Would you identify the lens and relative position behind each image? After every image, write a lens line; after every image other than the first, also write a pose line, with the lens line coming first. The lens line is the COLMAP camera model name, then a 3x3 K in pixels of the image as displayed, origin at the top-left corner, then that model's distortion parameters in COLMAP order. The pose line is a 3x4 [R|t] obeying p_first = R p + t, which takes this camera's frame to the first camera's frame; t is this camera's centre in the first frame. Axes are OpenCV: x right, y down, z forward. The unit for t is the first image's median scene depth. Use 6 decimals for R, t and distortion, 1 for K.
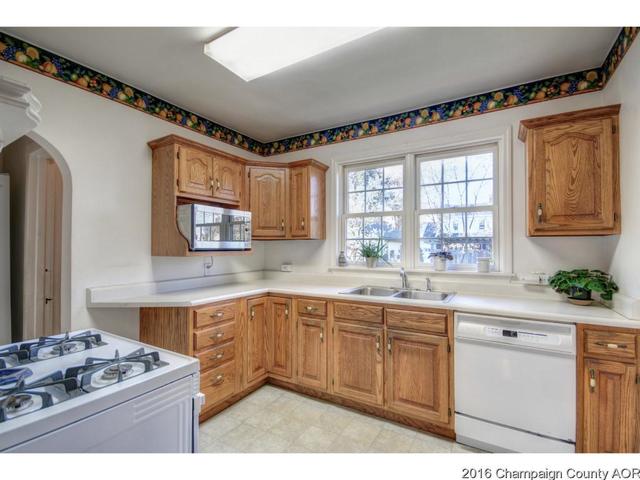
lens RADIAL K [[301.6, 0, 318.6], [0, 301.6, 241.8], [0, 0, 1]] dist [0.001164, -0.000541]
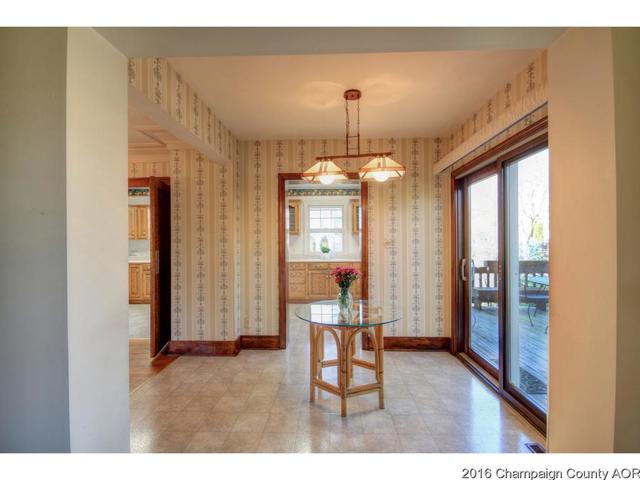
lens RADIAL K [[301.6, 0, 322.2], [0, 301.6, 244.9], [0, 0, 1]] dist [0.001164, -0.000541]
pose [[0.869354, -0.010055, 0.494088, -0.009772], [-0.001560, 0.999732, 0.023090, -0.024350], [-0.494188, -0.020844, 0.869105, -1.599352]]
